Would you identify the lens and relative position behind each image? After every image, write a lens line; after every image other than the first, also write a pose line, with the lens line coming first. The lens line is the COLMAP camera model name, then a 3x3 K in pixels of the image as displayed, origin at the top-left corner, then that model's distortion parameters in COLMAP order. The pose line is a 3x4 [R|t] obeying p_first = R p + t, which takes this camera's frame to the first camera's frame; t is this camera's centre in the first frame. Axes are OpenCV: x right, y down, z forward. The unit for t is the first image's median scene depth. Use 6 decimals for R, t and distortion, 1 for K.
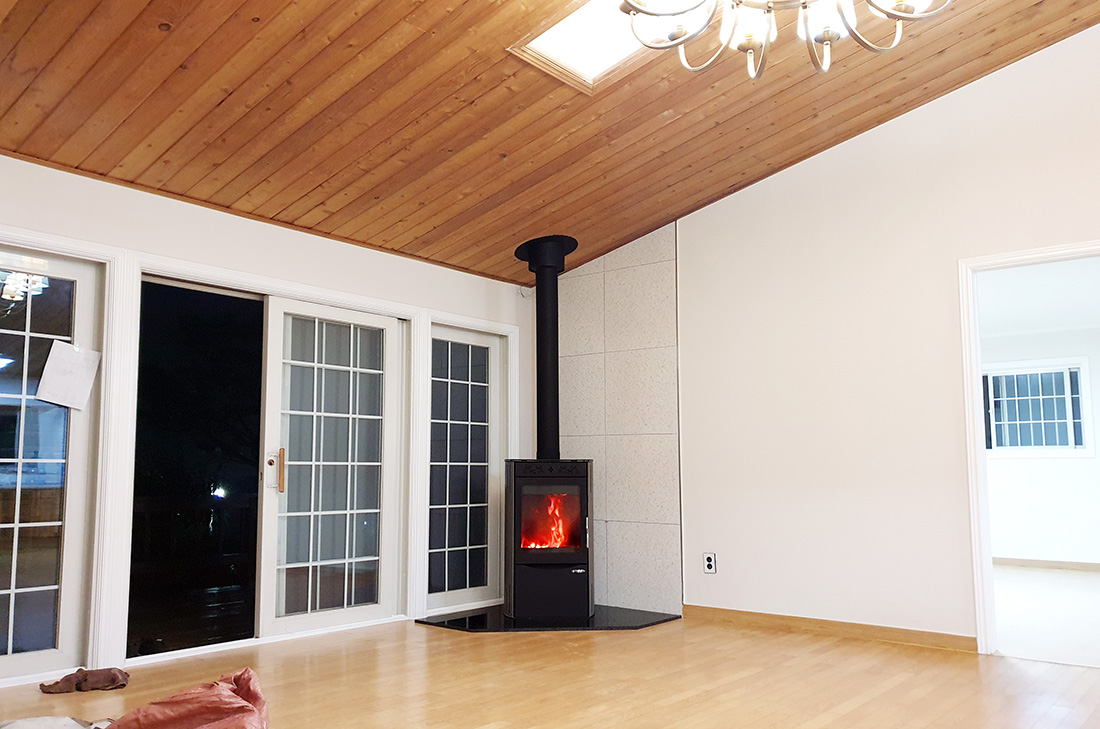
lens RADIAL K [[799.6, 0, 539.6], [0, 799.6, 400.6], [0, 0, 1]] dist [0.041456, -0.033213]
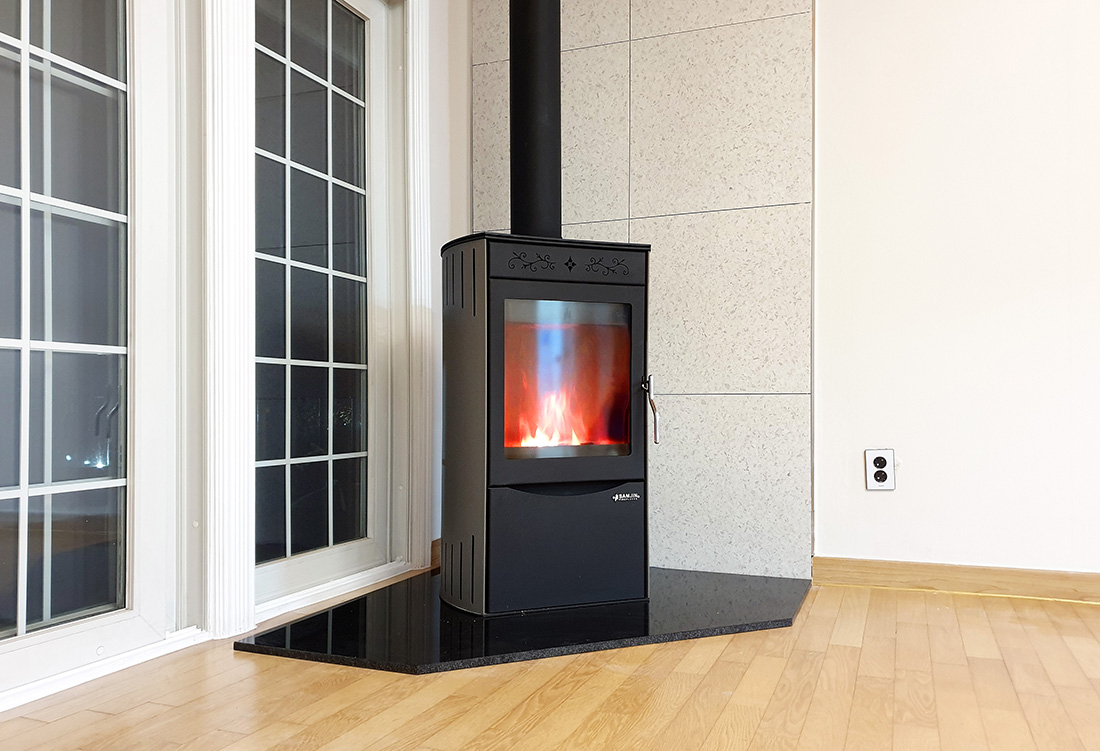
lens RADIAL K [[784.1, 0, 513.4], [0, 784.1, 395.0], [0, 0, 1]] dist [0.021964, -0.014852]
pose [[0.957772, -0.001587, 0.287524, -0.132684], [-0.020365, 0.997099, 0.073344, 0.125462], [-0.286807, -0.076102, 0.954961, 0.604443]]
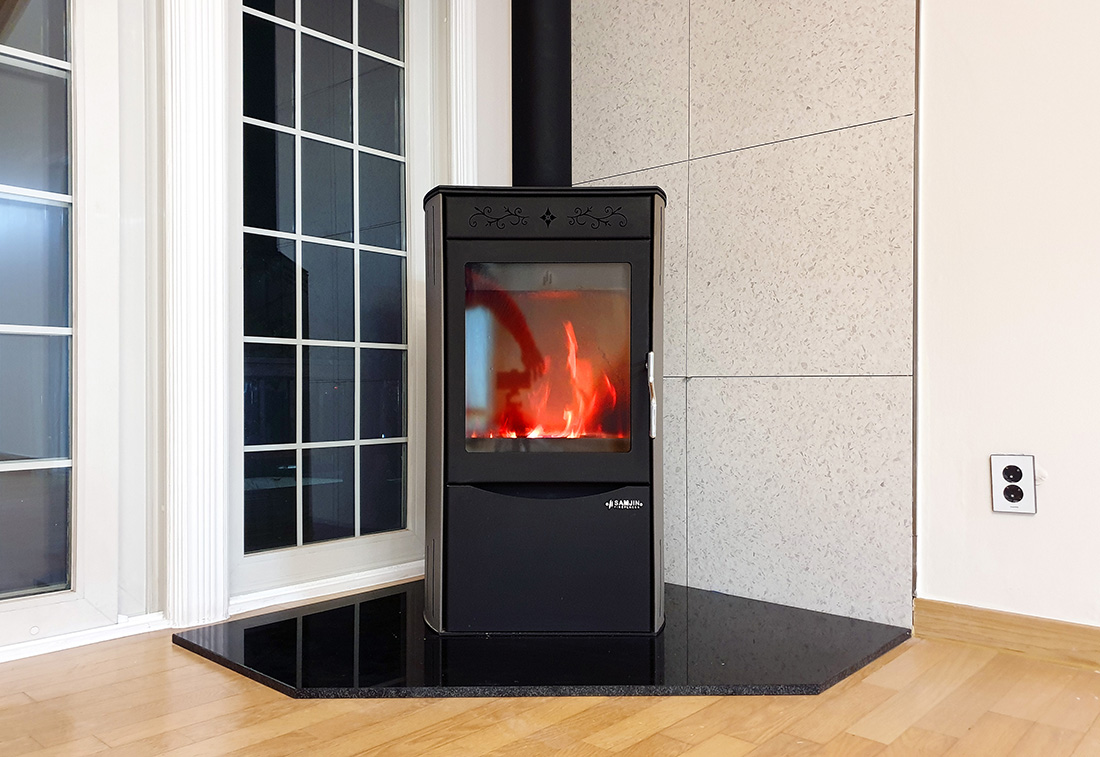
lens RADIAL K [[784.1, 0, 513.2], [0, 784.1, 383.0], [0, 0, 1]] dist [0.021964, -0.014852]
pose [[0.998670, 0.000552, -0.051555, 0.017888], [0.003759, 0.996502, 0.083482, 0.129296], [0.051420, -0.083565, 0.995175, 0.650451]]
